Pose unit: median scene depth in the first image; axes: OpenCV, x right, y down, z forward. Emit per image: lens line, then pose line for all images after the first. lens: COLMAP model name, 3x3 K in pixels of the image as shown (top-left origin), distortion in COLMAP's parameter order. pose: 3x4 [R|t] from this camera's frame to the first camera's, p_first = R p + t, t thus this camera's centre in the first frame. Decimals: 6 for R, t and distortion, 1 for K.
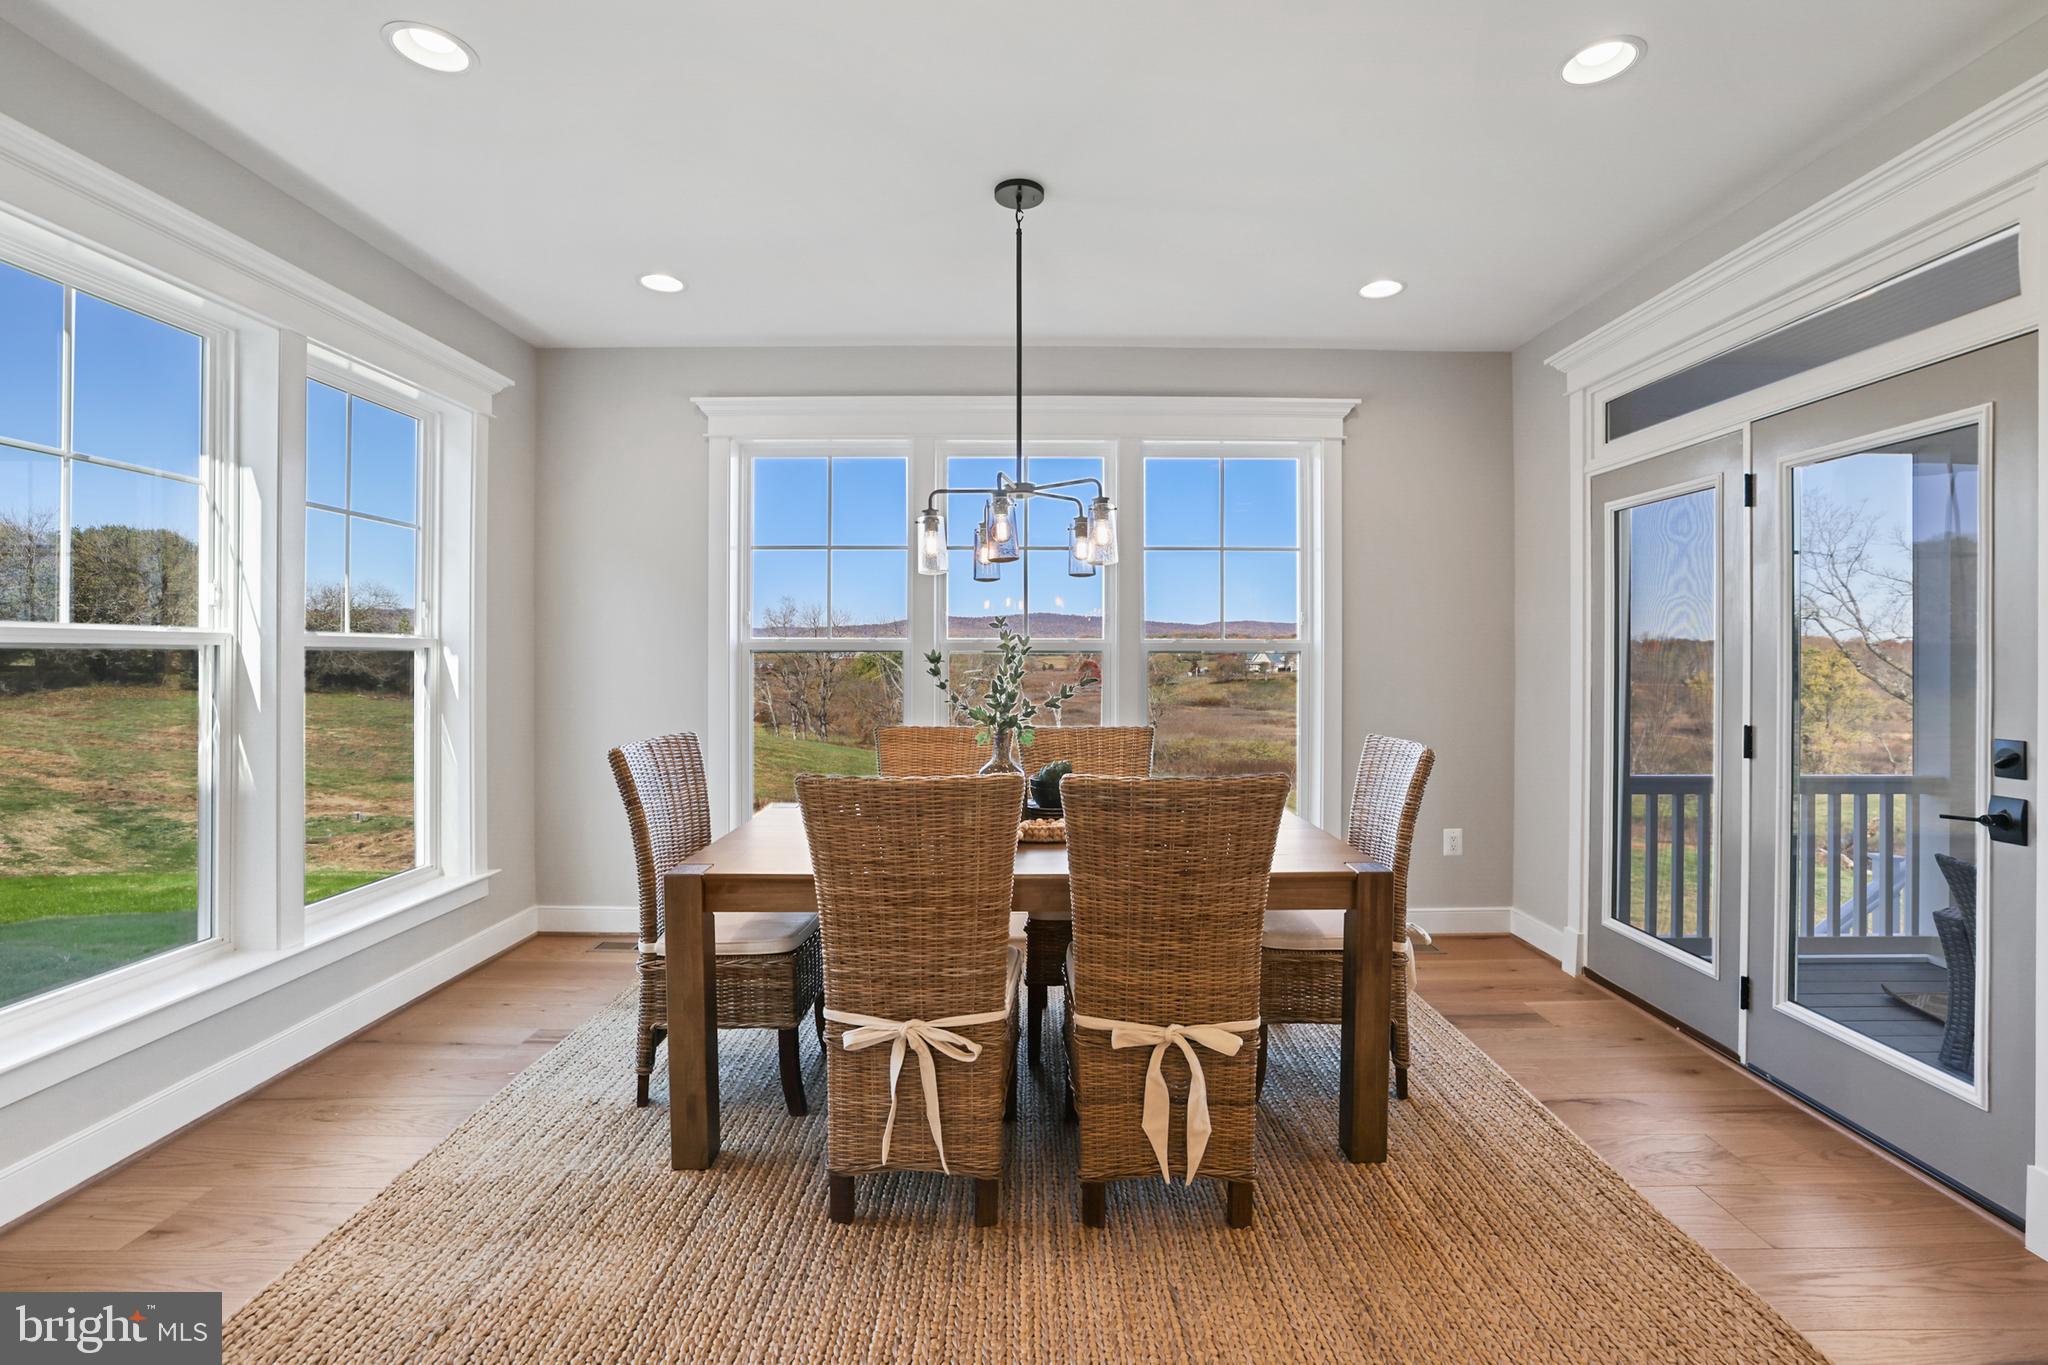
lens RADIAL K [[878.2, 0, 1025.9], [0, 878.2, 653.7], [0, 0, 1]] dist [-0.032691, 0.007766]
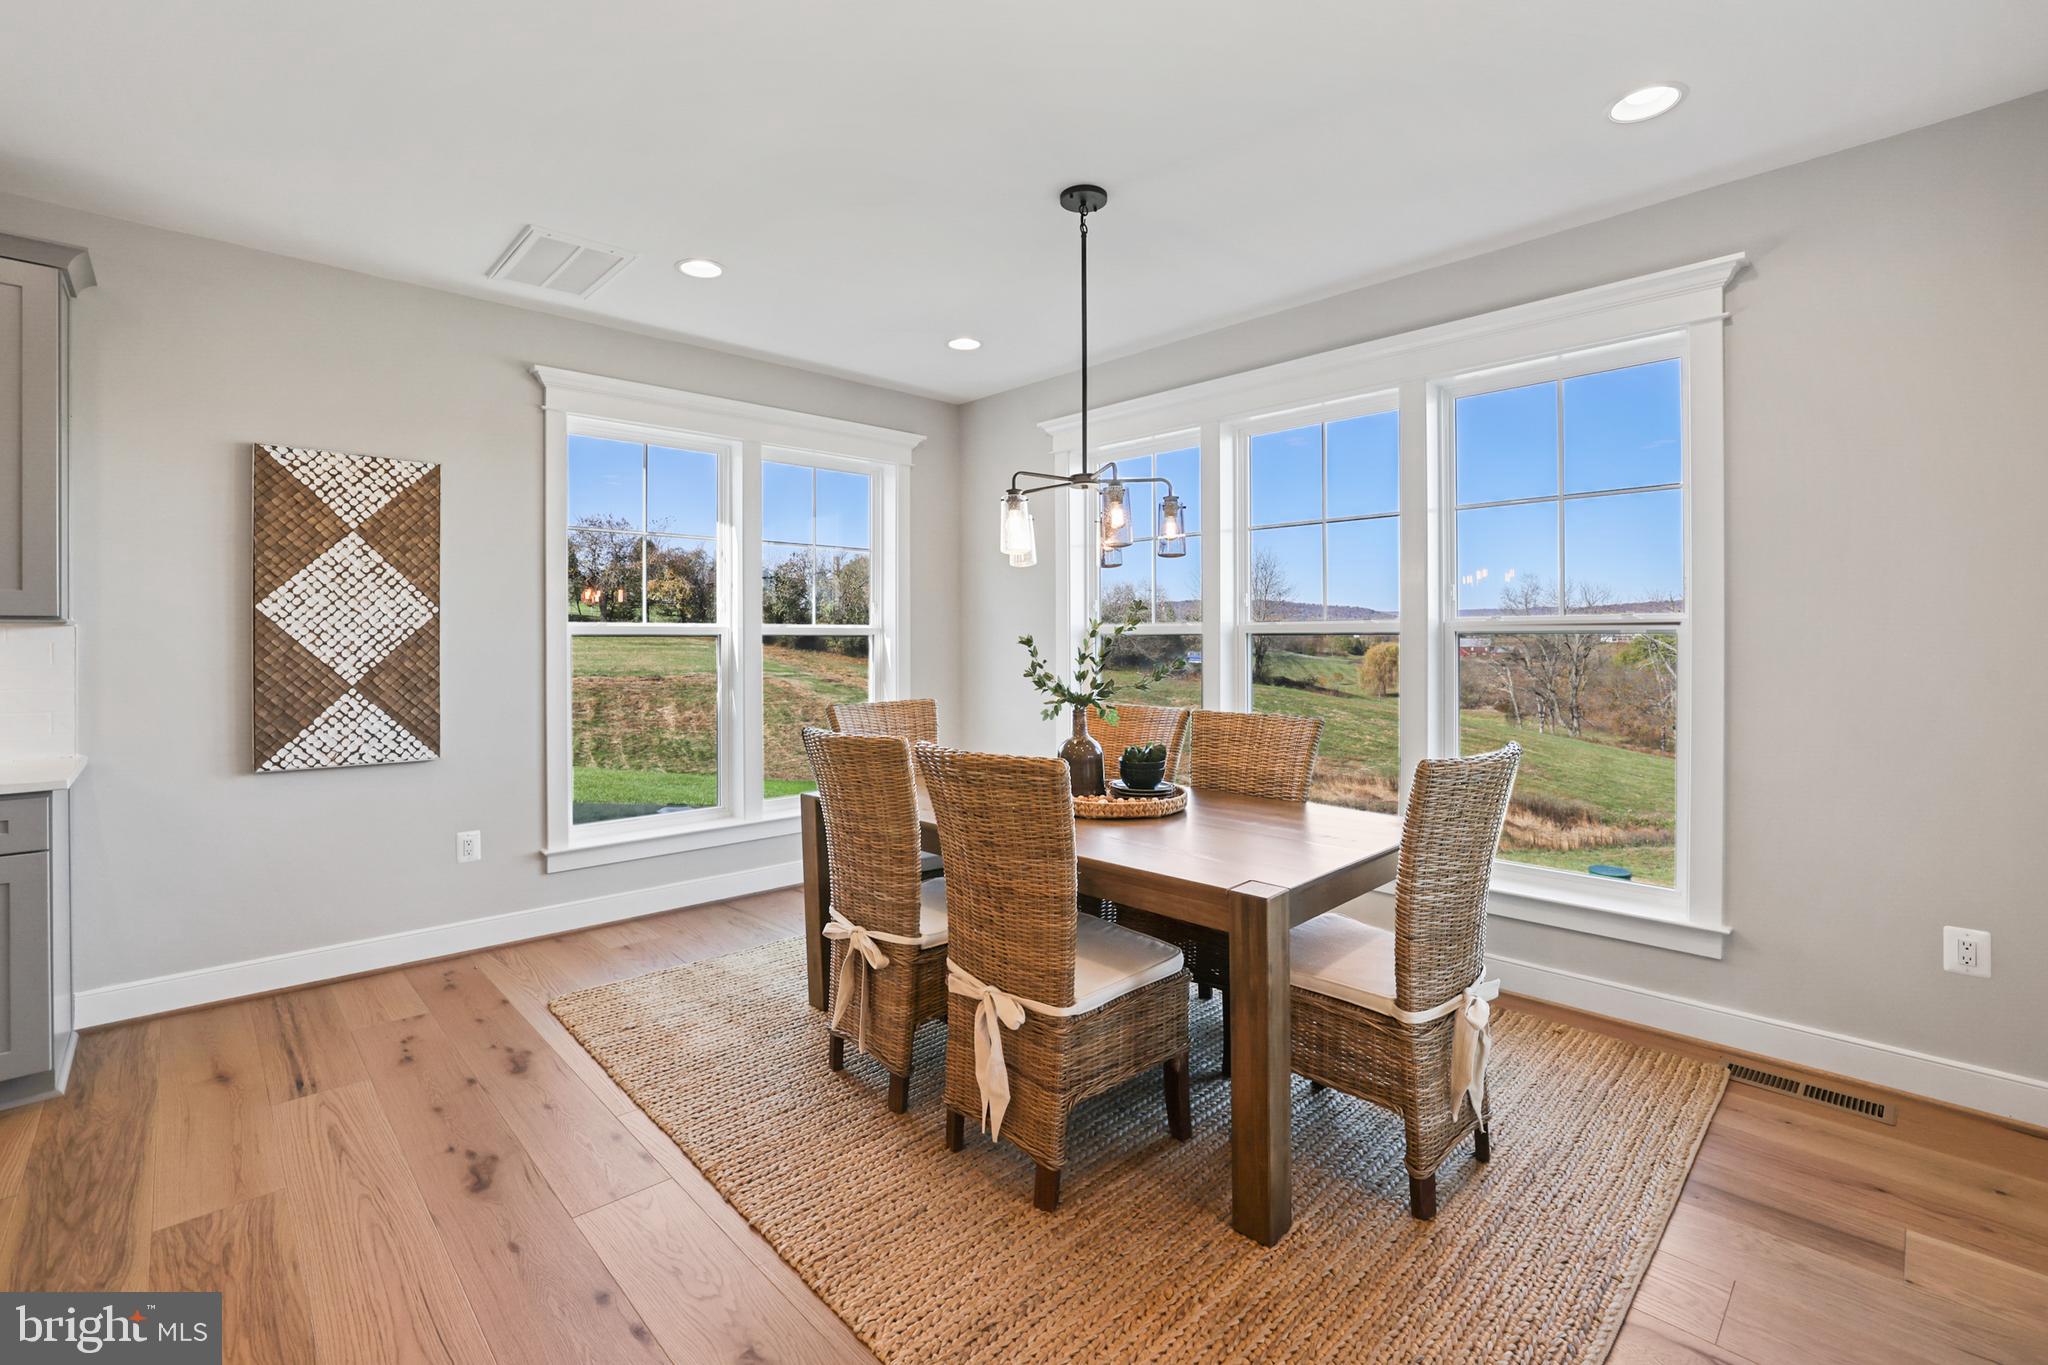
lens RADIAL K [[886.6, 0, 1024.5], [0, 886.6, 638.5], [0, 0, 1]] dist [-0.045586, 0.015196]
pose [[0.695487, -0.003846, -0.718528, 0.666437], [0.004540, 0.999989, -0.000958, 0.003661], [0.718524, -0.002596, 0.695497, 0.199701]]
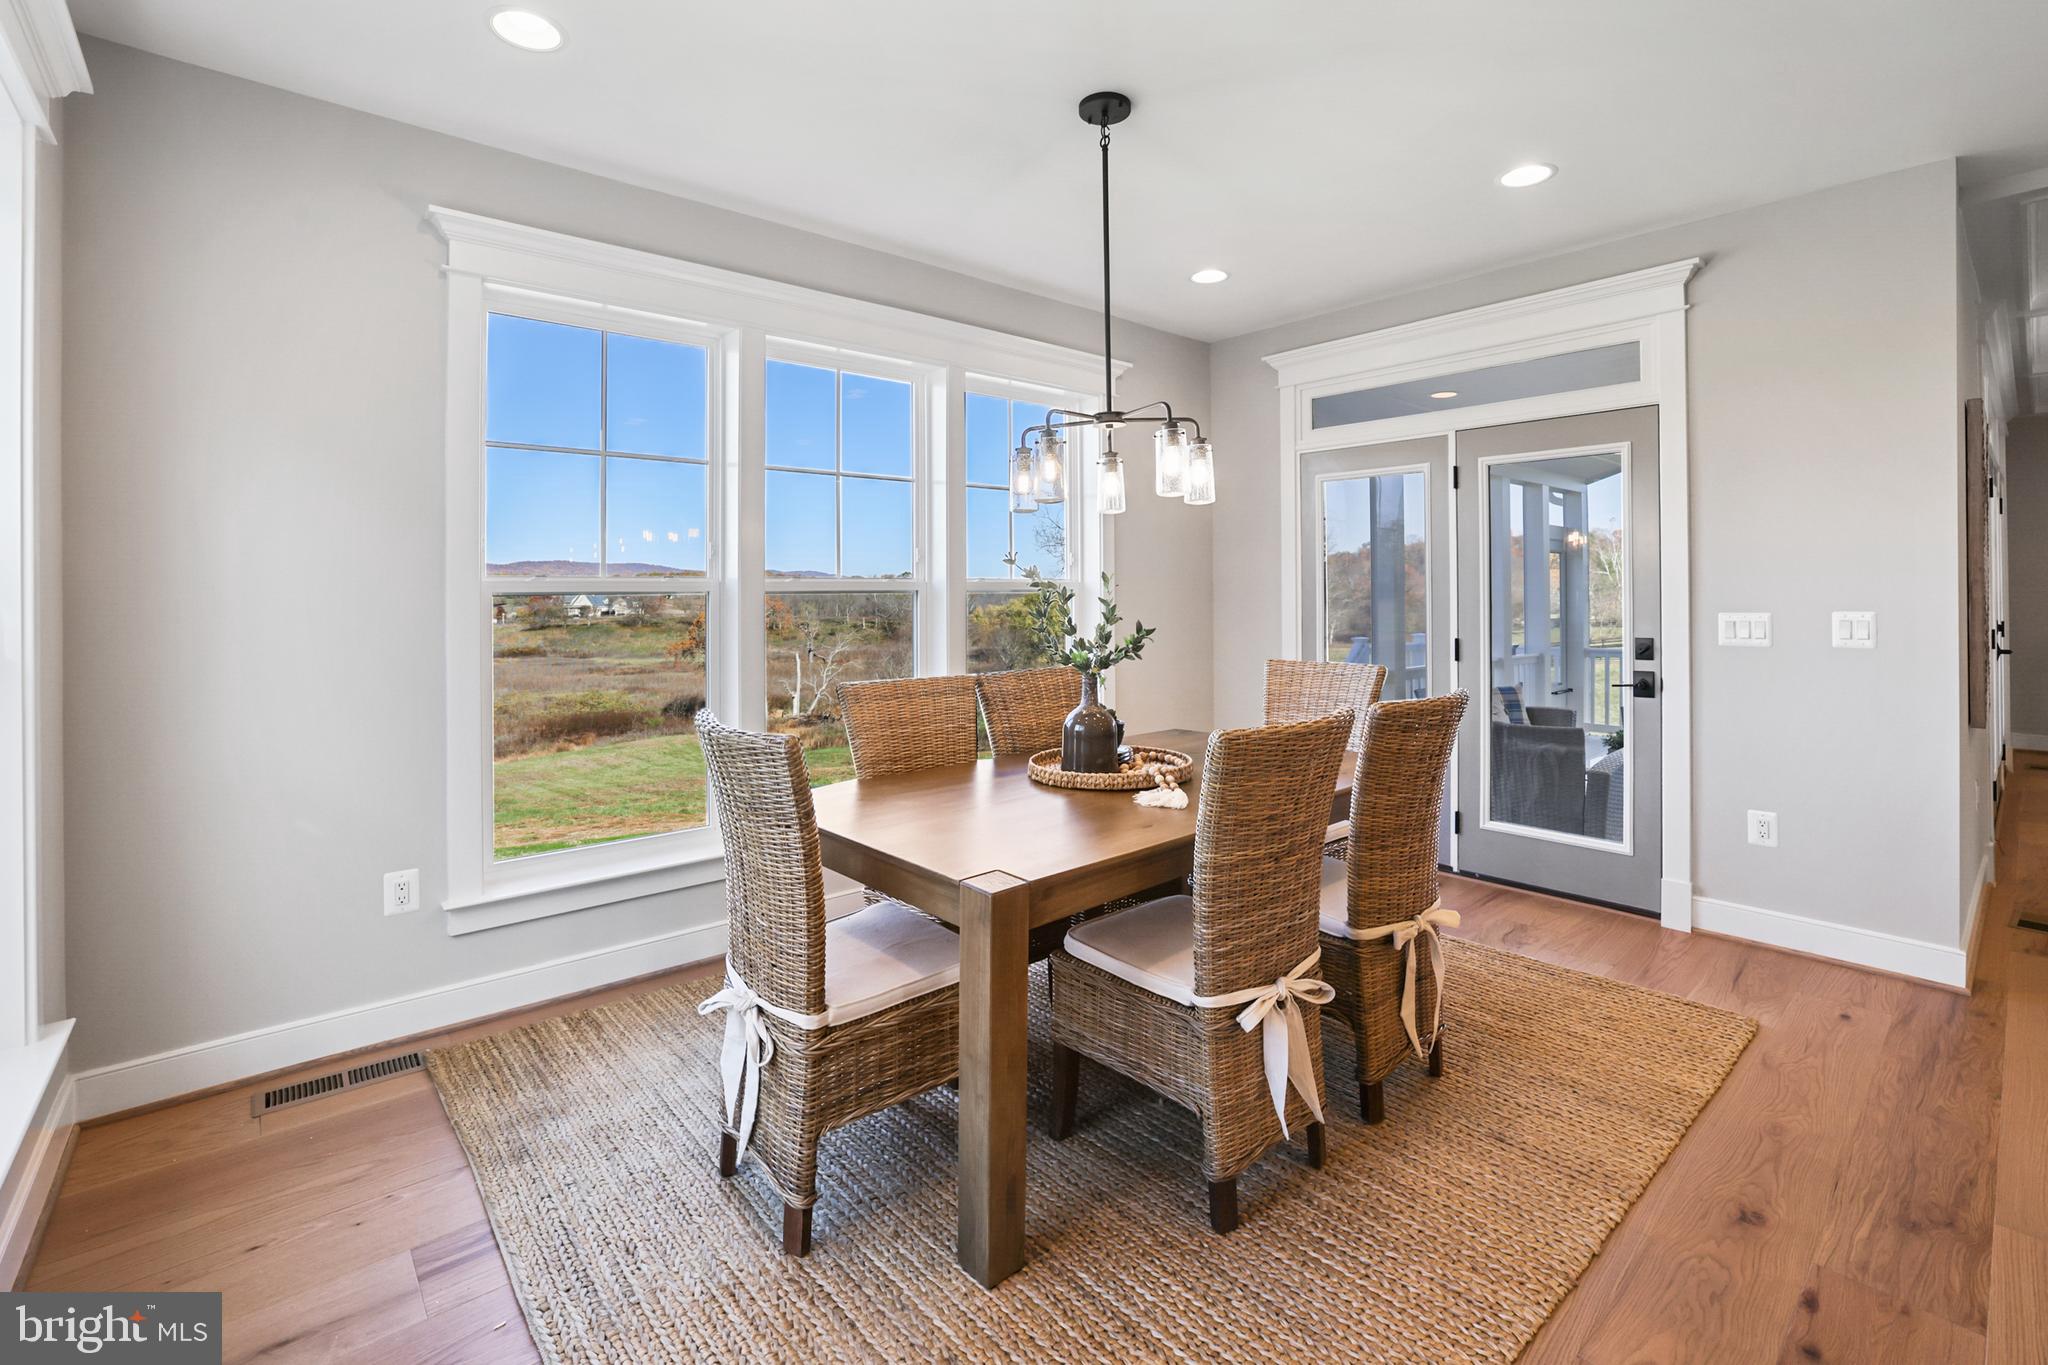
lens RADIAL K [[901.4, 0, 1025.7], [0, 901.4, 590.5], [0, 0, 1]] dist [-0.024509, 0.000056]
pose [[0.762474, -0.006252, 0.646989, -0.670141], [0.010270, 0.999944, -0.002441, -0.001550], [-0.646937, 0.008505, 0.762496, 0.301358]]
